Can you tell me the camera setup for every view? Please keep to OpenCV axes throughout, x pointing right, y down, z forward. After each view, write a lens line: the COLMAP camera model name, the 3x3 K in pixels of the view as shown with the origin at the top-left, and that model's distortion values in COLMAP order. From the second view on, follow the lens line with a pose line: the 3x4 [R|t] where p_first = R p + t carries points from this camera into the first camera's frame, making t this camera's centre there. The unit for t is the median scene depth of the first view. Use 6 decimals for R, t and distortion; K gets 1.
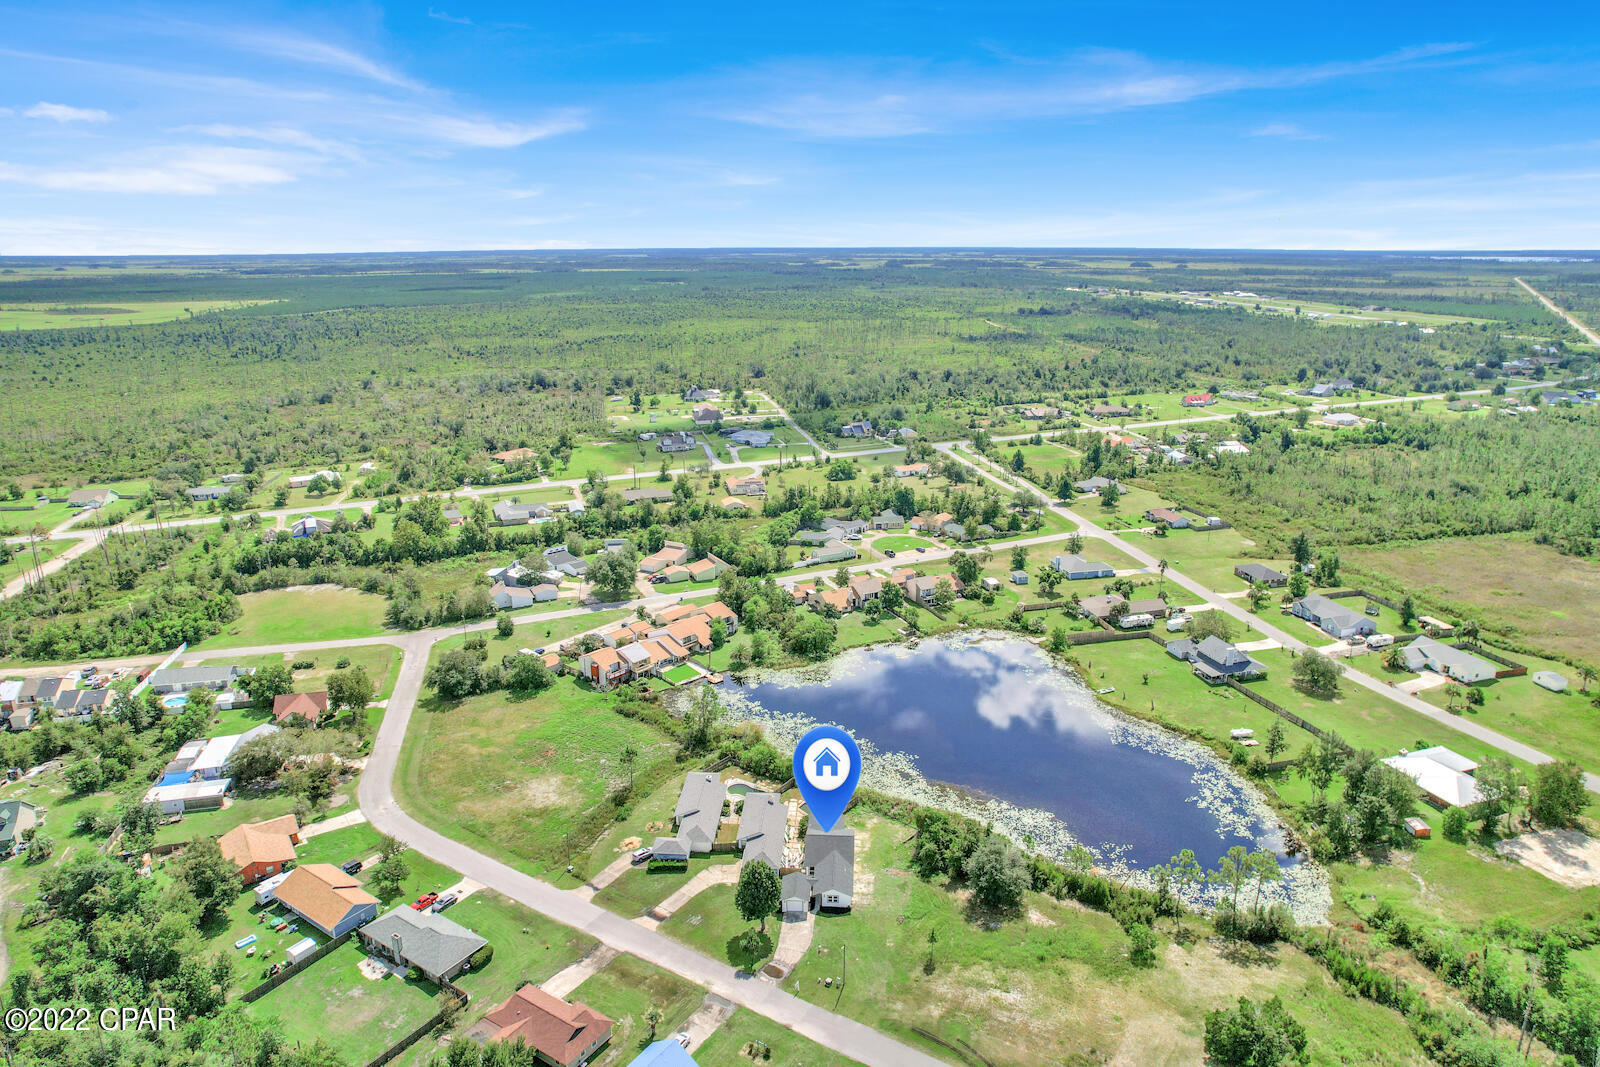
lens RADIAL K [[1014.4, 0, 808.3], [0, 1014.4, 550.0], [0, 0, 1]] dist [-0.077349, 0.066137]
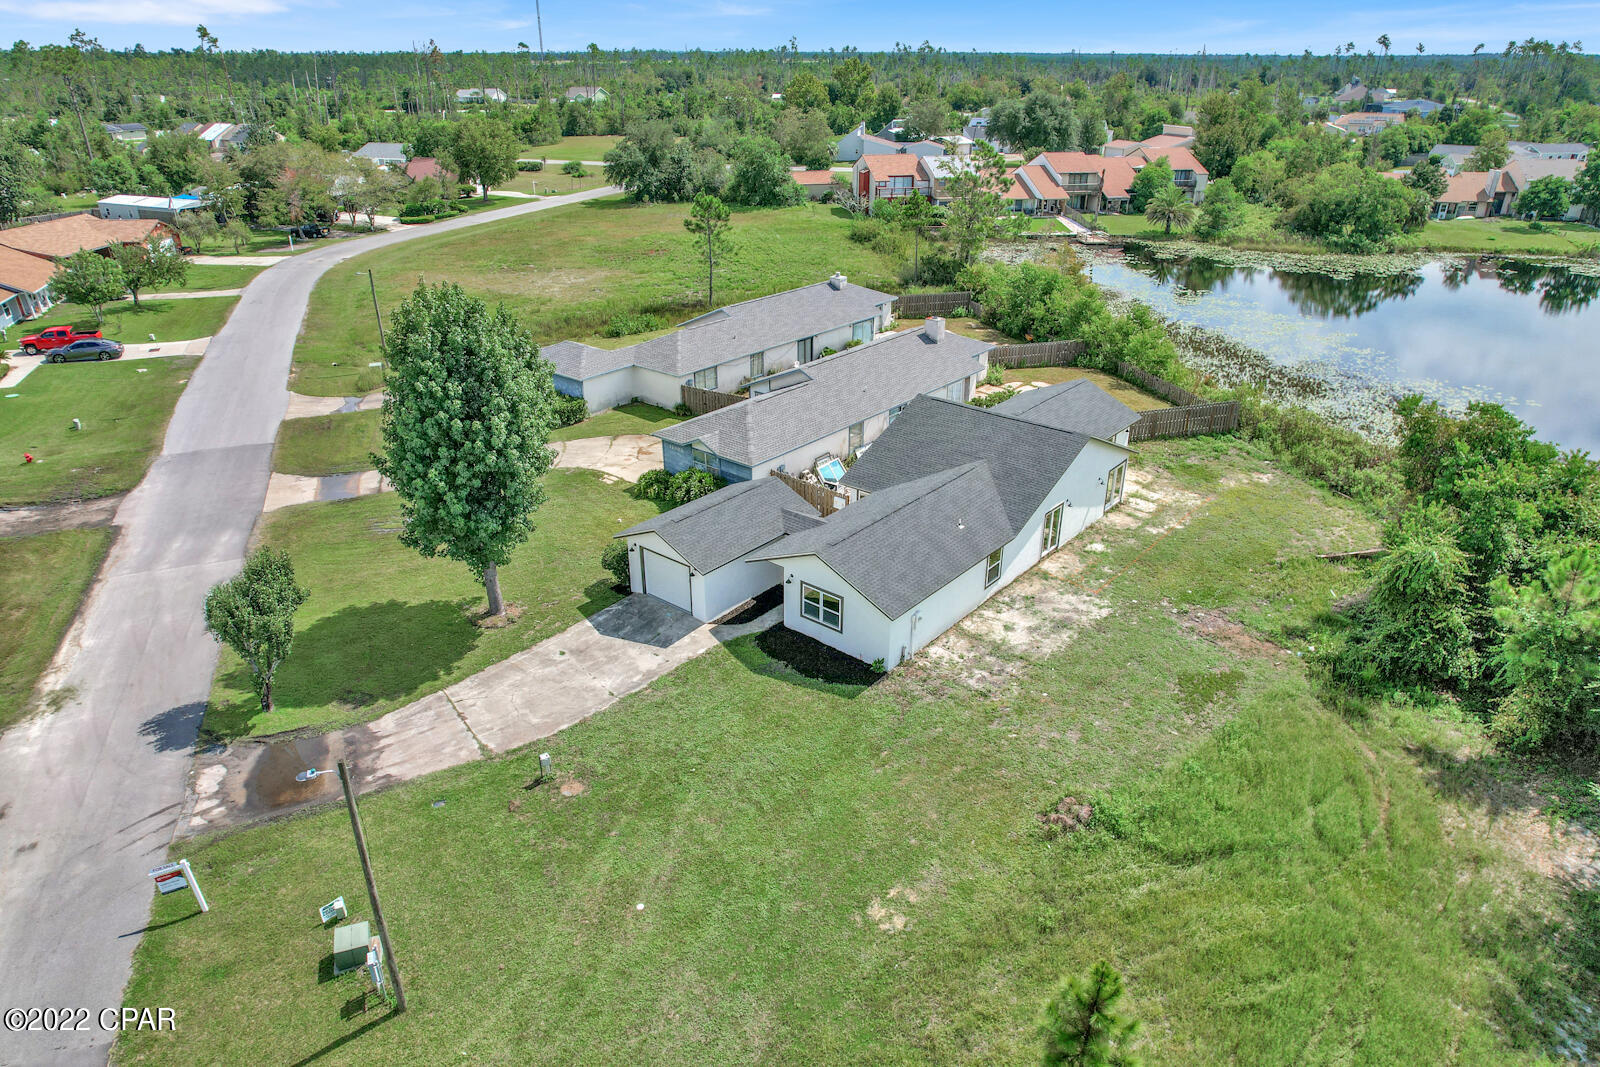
lens RADIAL K [[1016.6, 0, 808.2], [0, 1016.6, 535.1], [0, 0, 1]] dist [-0.064279, 0.059133]
pose [[0.799128, 0.254718, -0.544531, 0.136362], [-0.175188, 0.965156, 0.194379, 0.290142], [0.575069, -0.059939, 0.815906, 0.821218]]
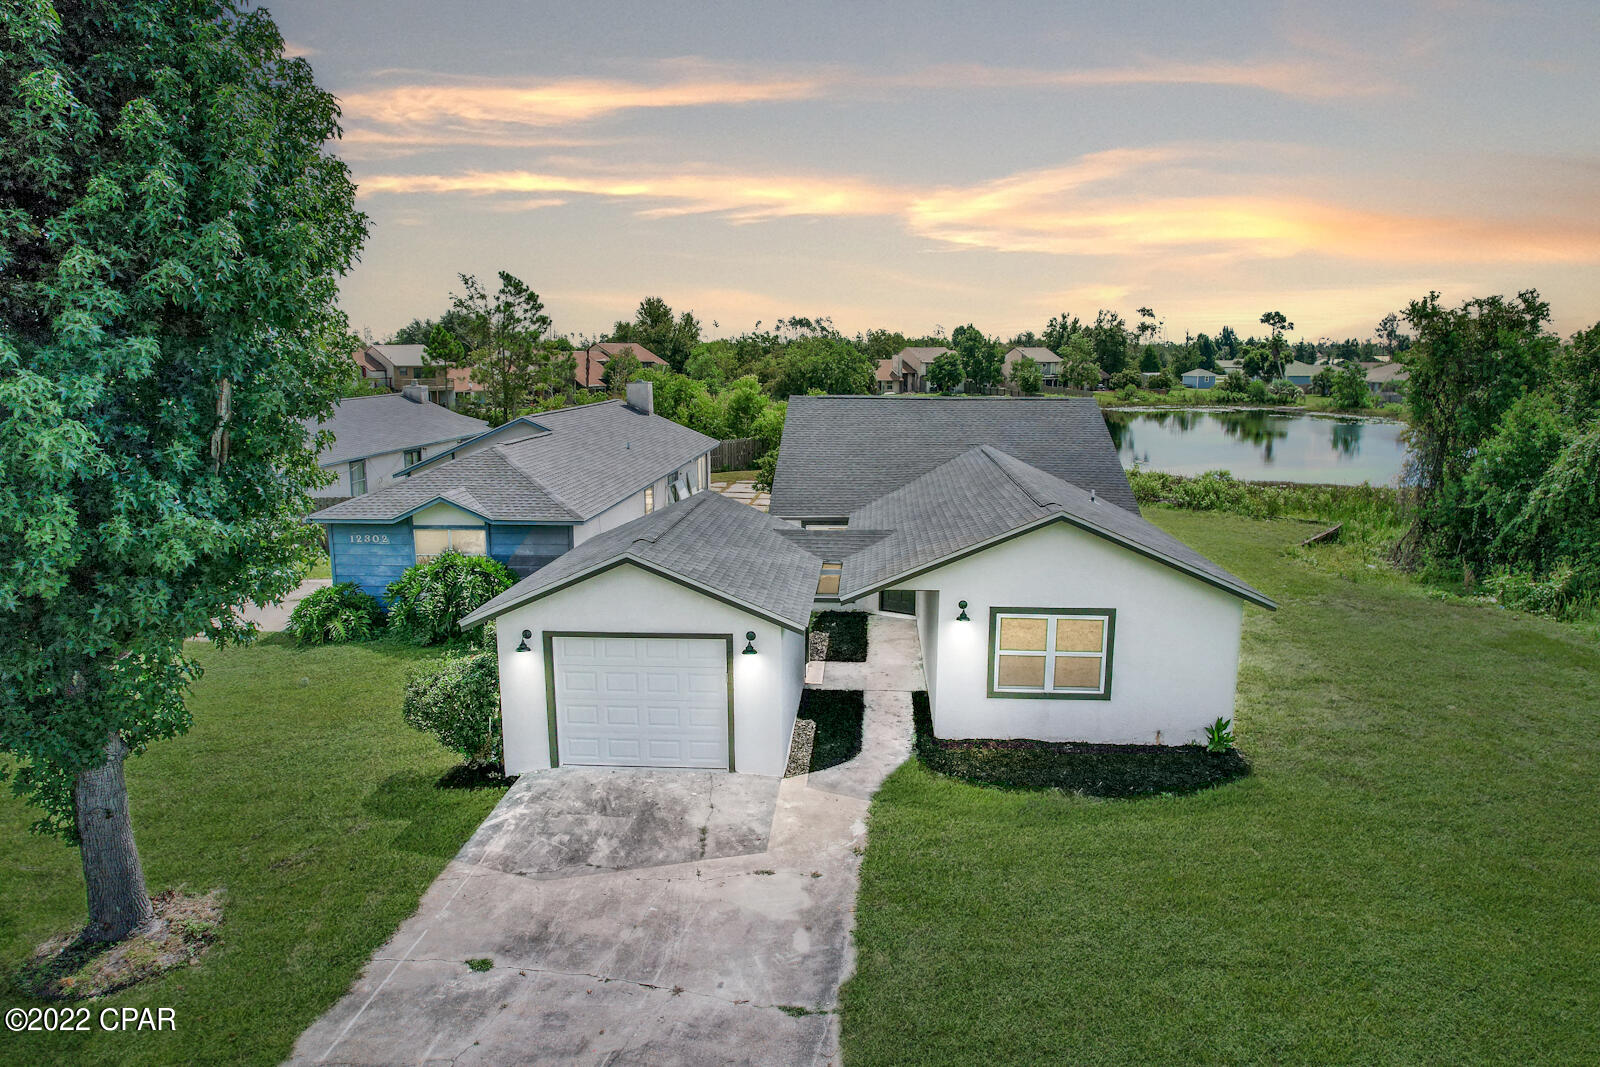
lens RADIAL K [[1014.4, 0, 808.3], [0, 1014.4, 550.0], [0, 0, 1]] dist [-0.077349, 0.066137]
pose [[0.999907, -0.002397, -0.013435, 0.007308], [0.000859, 0.993557, -0.113329, 0.345640], [0.013620, 0.113307, 0.993467, 0.898896]]
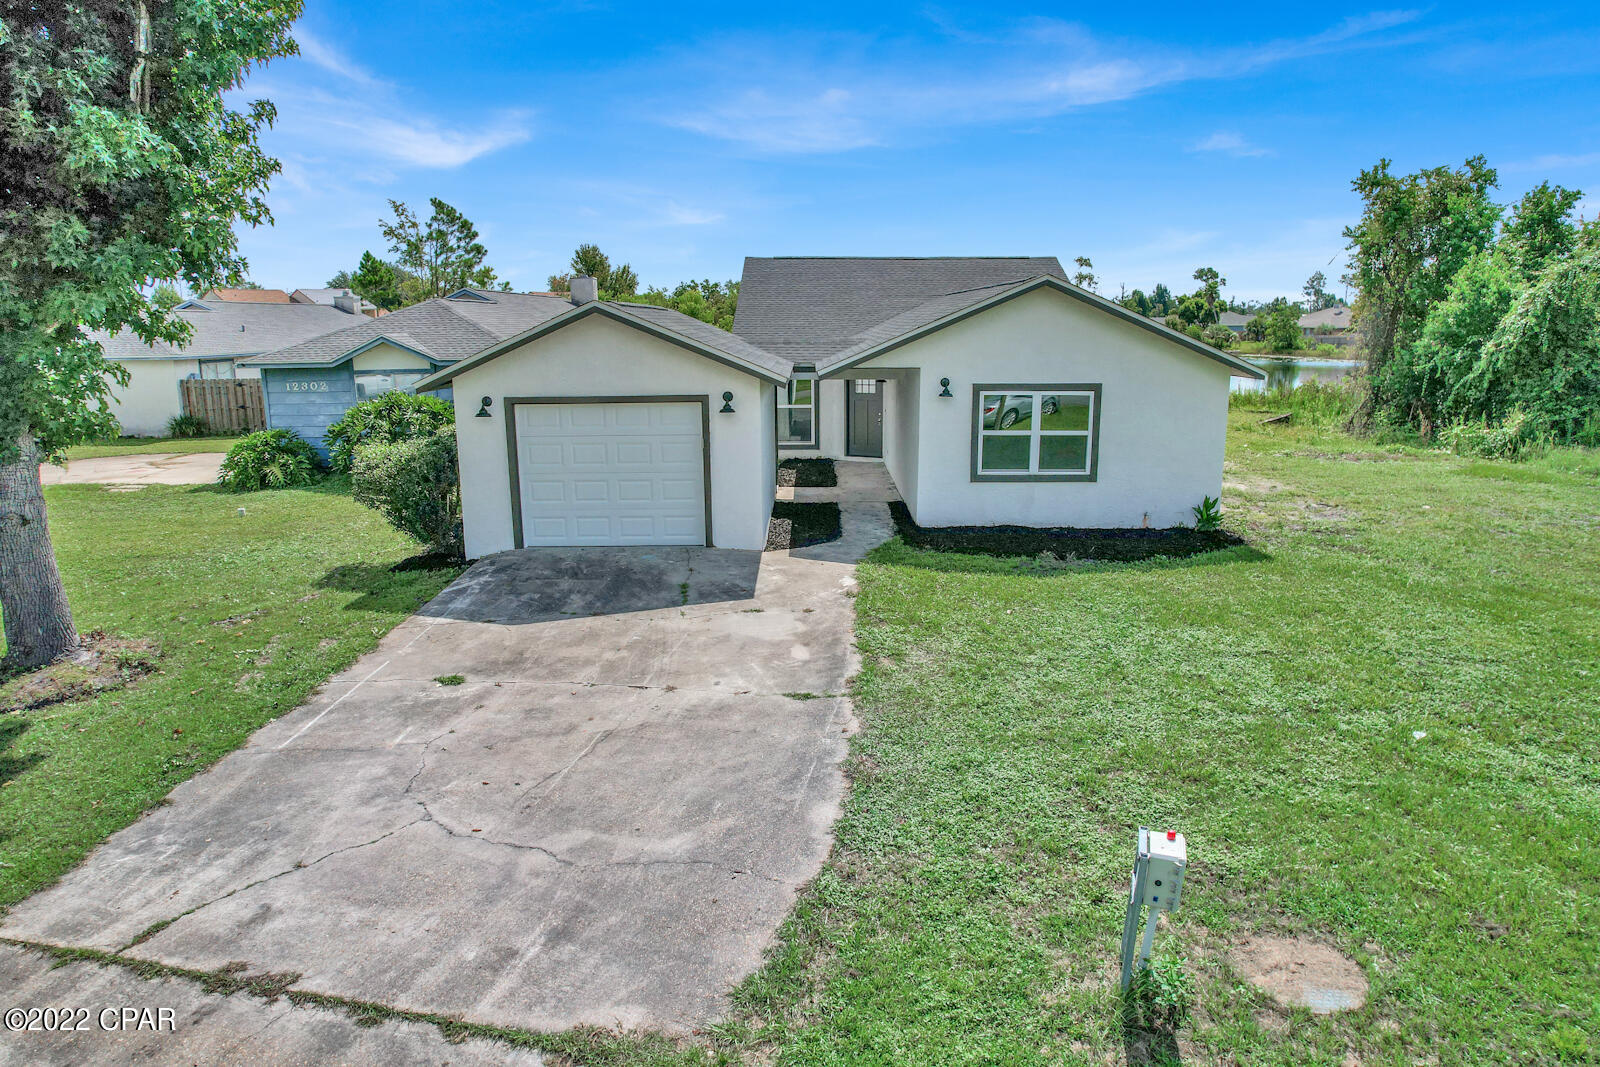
lens RADIAL K [[1014.4, 0, 808.3], [0, 1014.4, 550.0], [0, 0, 1]] dist [-0.077349, 0.066137]
pose [[0.998748, -0.022298, 0.044772, 0.003903], [0.026030, 0.996076, -0.084589, 0.362112], [-0.042710, 0.085649, 0.995410, 0.904882]]
